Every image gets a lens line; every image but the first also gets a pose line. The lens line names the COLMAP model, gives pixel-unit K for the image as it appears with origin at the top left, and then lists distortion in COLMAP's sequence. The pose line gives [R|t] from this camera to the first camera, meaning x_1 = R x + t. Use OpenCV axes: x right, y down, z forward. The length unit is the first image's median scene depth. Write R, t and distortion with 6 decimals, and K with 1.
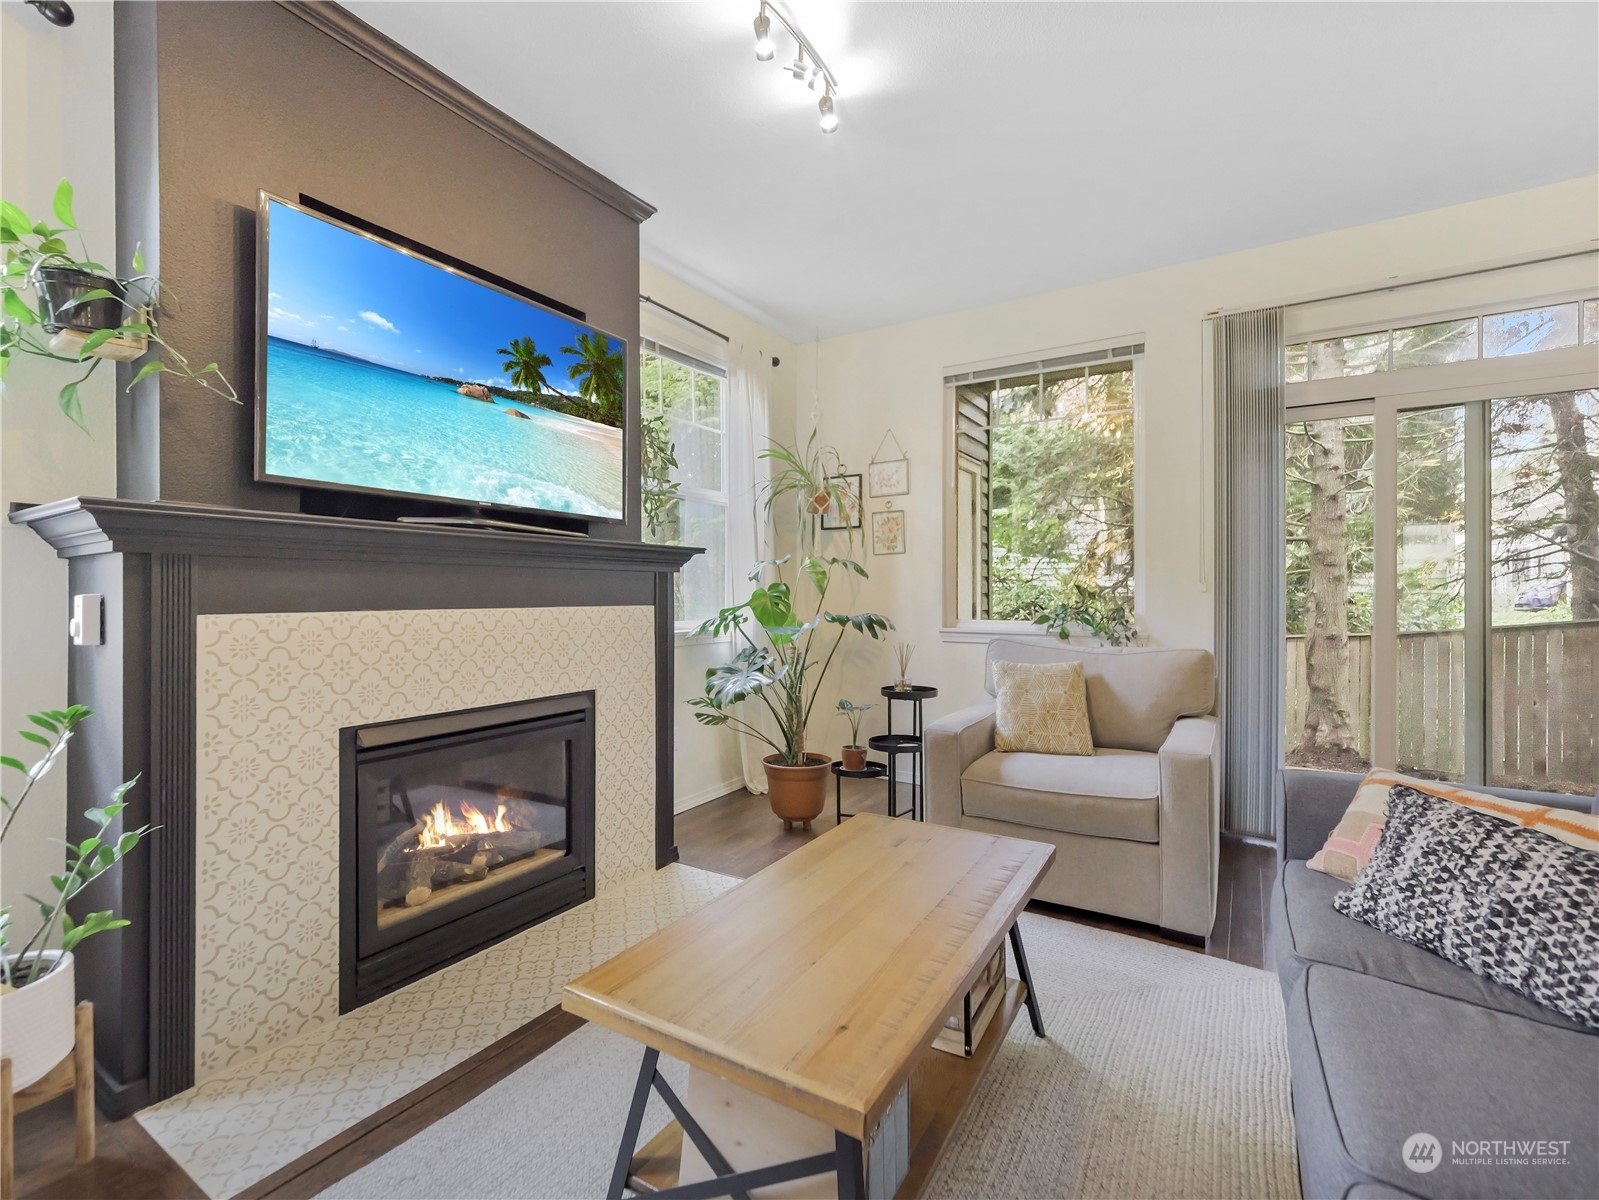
lens RADIAL K [[710.6, 0, 800.5], [0, 710.6, 596.4], [0, 0, 1]] dist [0.001666, 0.000145]
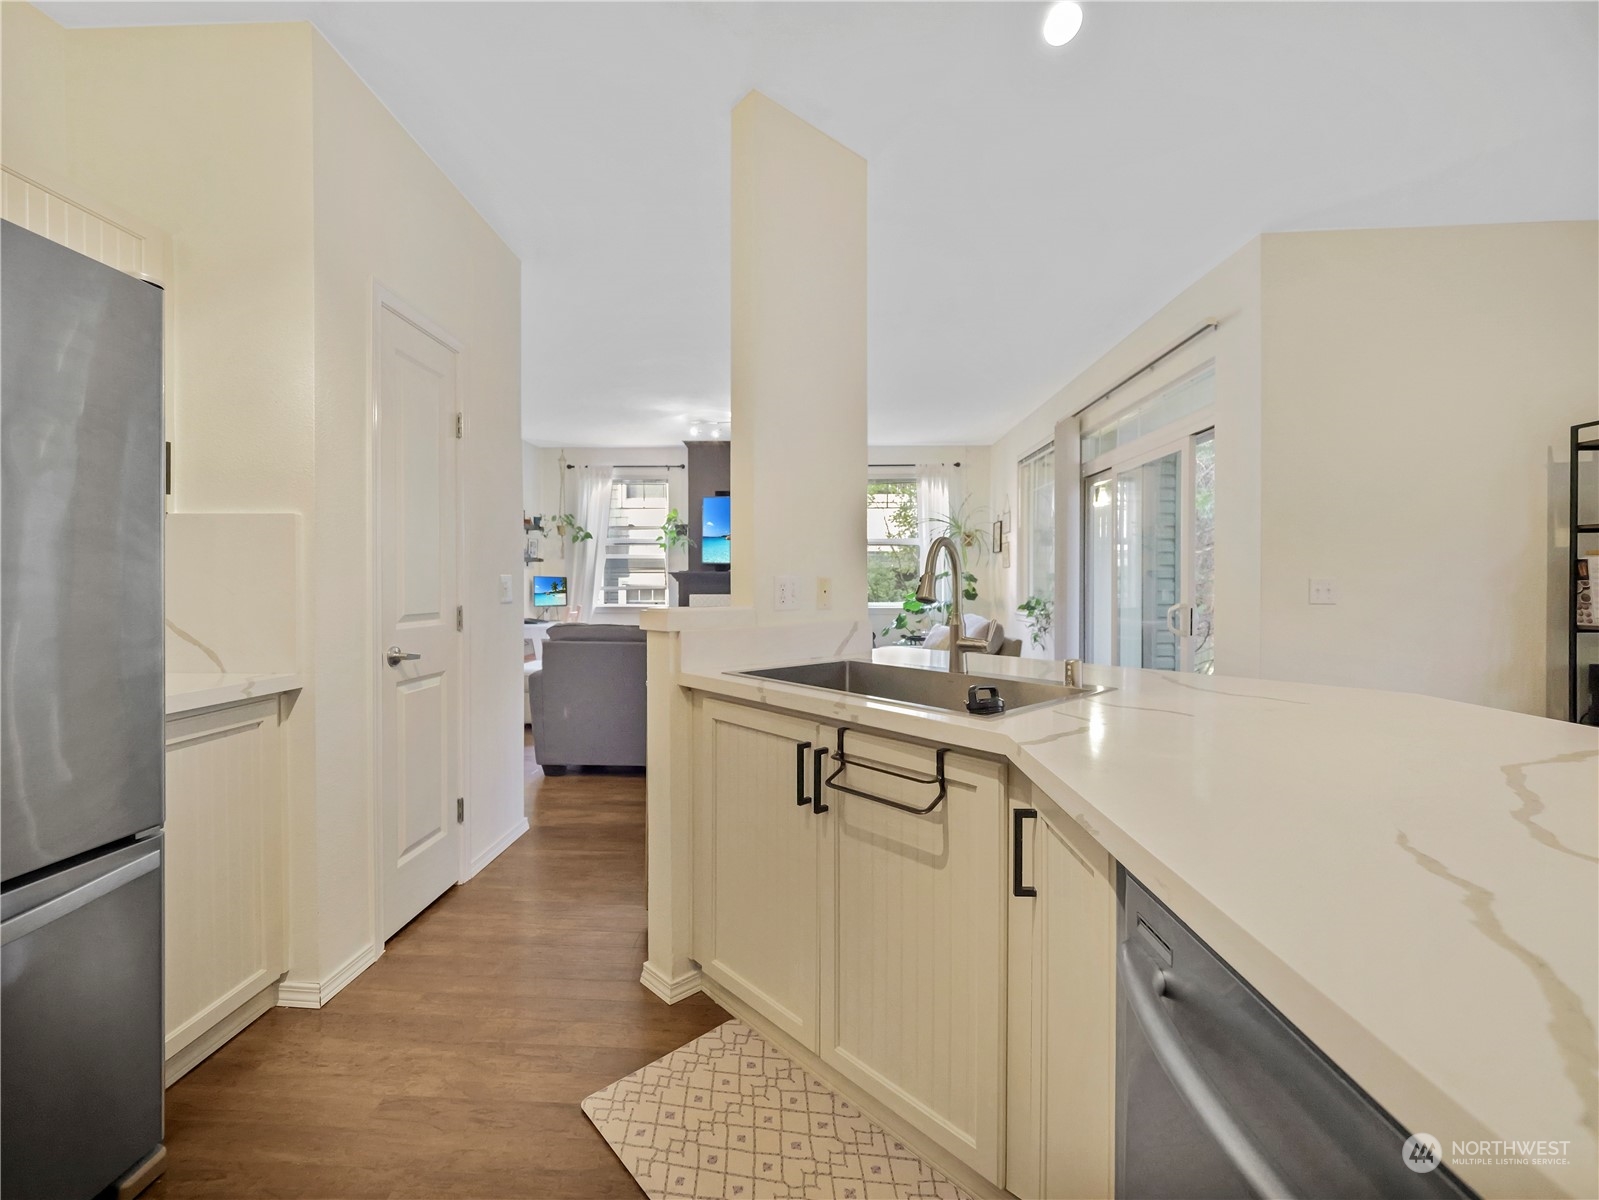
lens RADIAL K [[646.5, 0, 798.1], [0, 646.5, 596.3], [0, 0, 1]] dist [-0.000110, 0.000000]
pose [[0.492891, 0.003897, -0.870082, 3.087662], [-0.005767, 0.999983, 0.001212, 0.027499], [0.870072, 0.004421, 0.492905, -0.459571]]
